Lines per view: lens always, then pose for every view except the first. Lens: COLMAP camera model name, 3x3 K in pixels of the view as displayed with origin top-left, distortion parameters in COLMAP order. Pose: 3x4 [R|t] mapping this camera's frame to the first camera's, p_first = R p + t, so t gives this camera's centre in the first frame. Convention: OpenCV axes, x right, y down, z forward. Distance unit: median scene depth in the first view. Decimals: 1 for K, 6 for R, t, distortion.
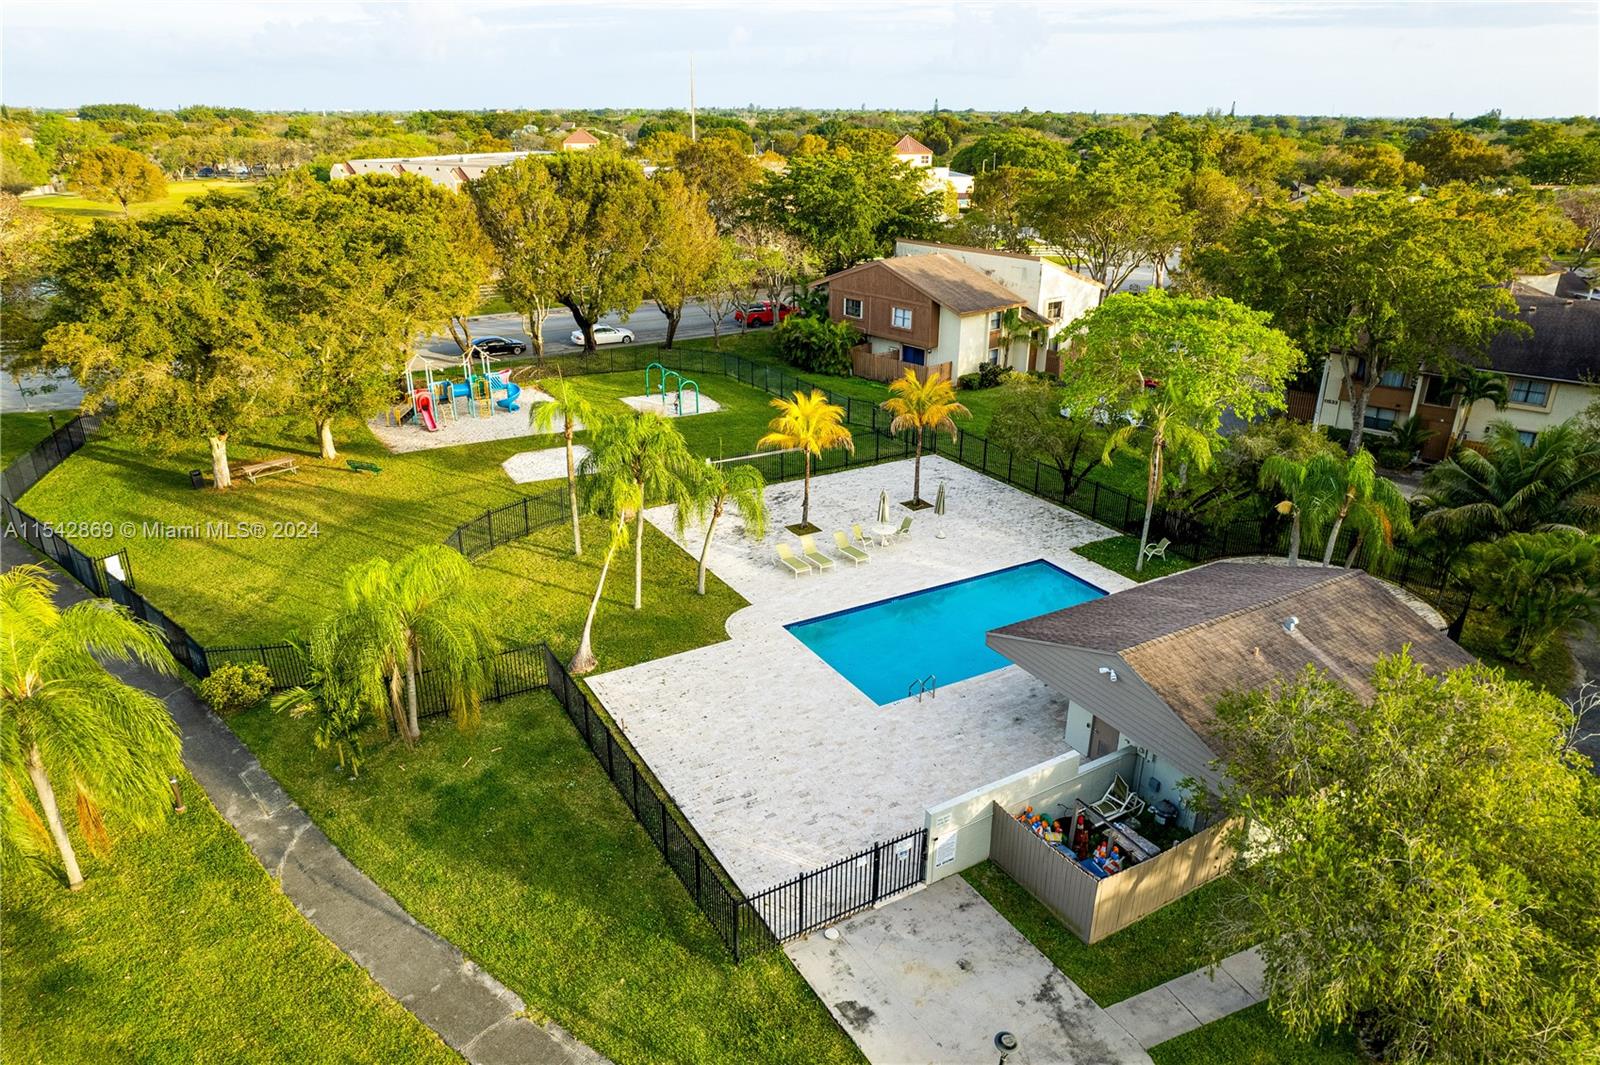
lens RADIAL K [[1026.1, 0, 789.6], [0, 1026.1, 525.1], [0, 0, 1]] dist [-0.083852, 0.062068]
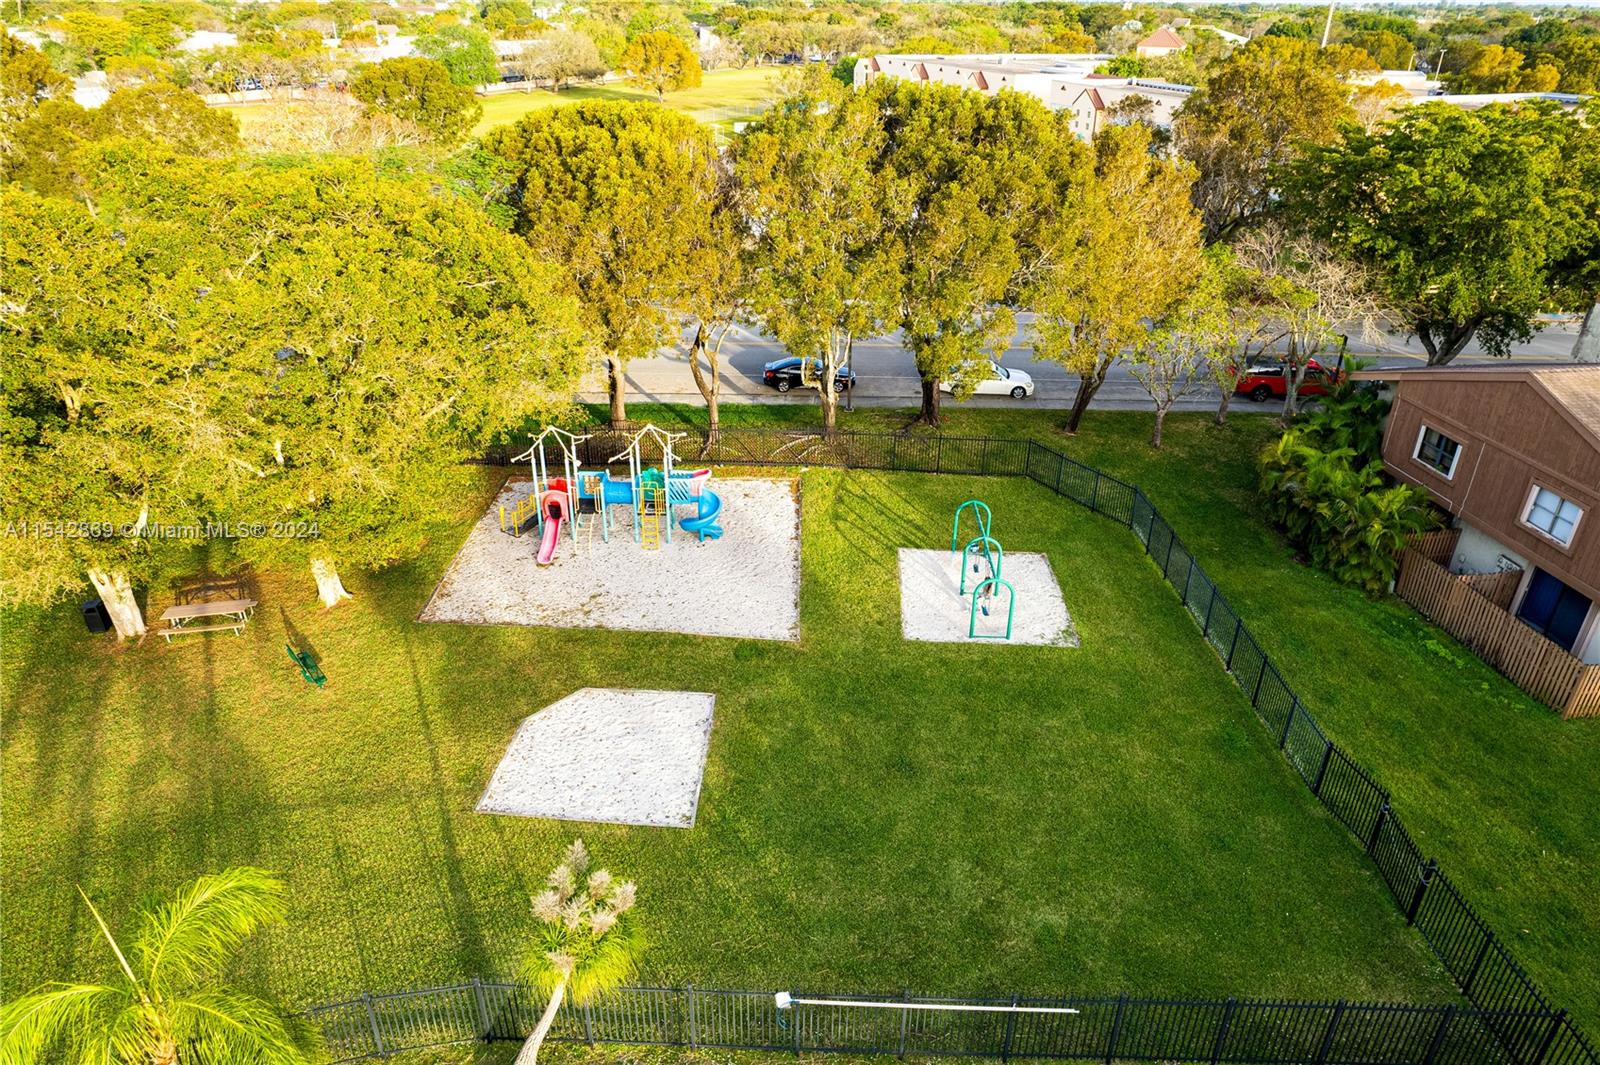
lens RADIAL K [[1026.1, 0, 789.6], [0, 1026.1, 525.1], [0, 0, 1]] dist [-0.083852, 0.062068]
pose [[0.846561, 0.245303, -0.472399, 0.035770], [-0.201533, 0.969122, 0.142082, -0.185268], [0.492665, -0.025077, 0.869857, 0.452752]]
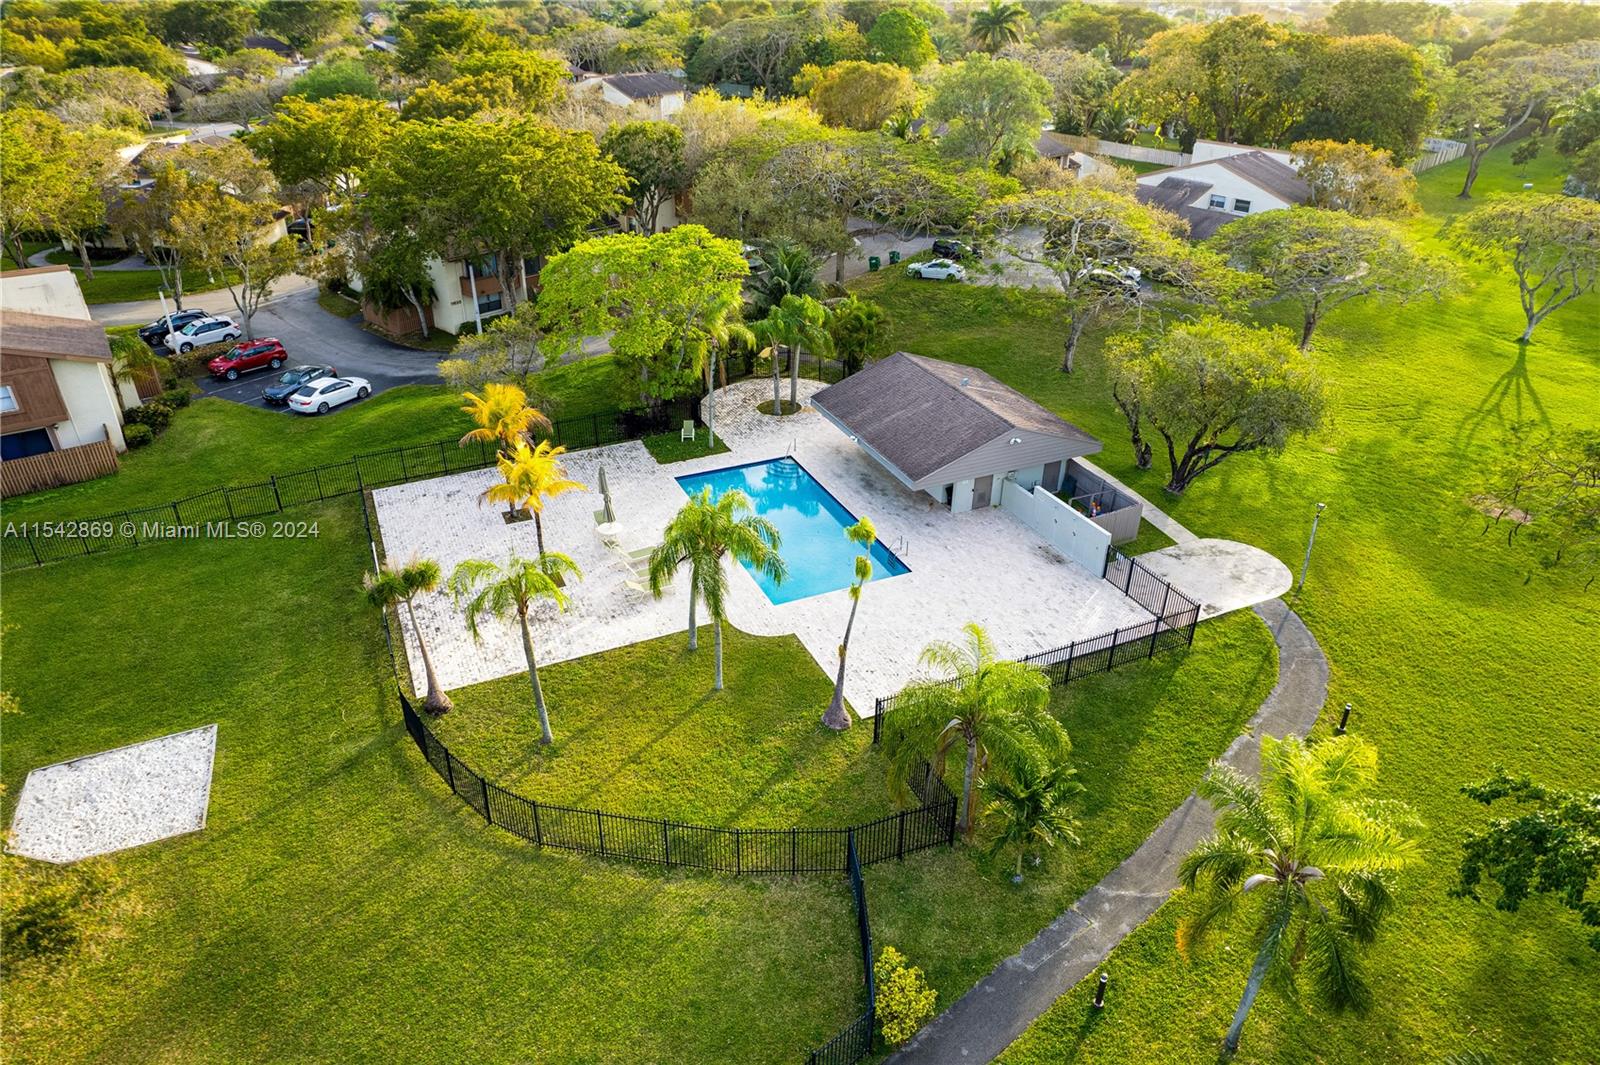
lens RADIAL K [[1026.1, 0, 789.6], [0, 1026.1, 525.1], [0, 0, 1]] dist [-0.083852, 0.062068]
pose [[0.107197, -0.495485, 0.861976, -0.444596], [0.371668, 0.824088, 0.427484, -0.214337], [-0.922156, 0.274544, 0.272495, 0.322569]]
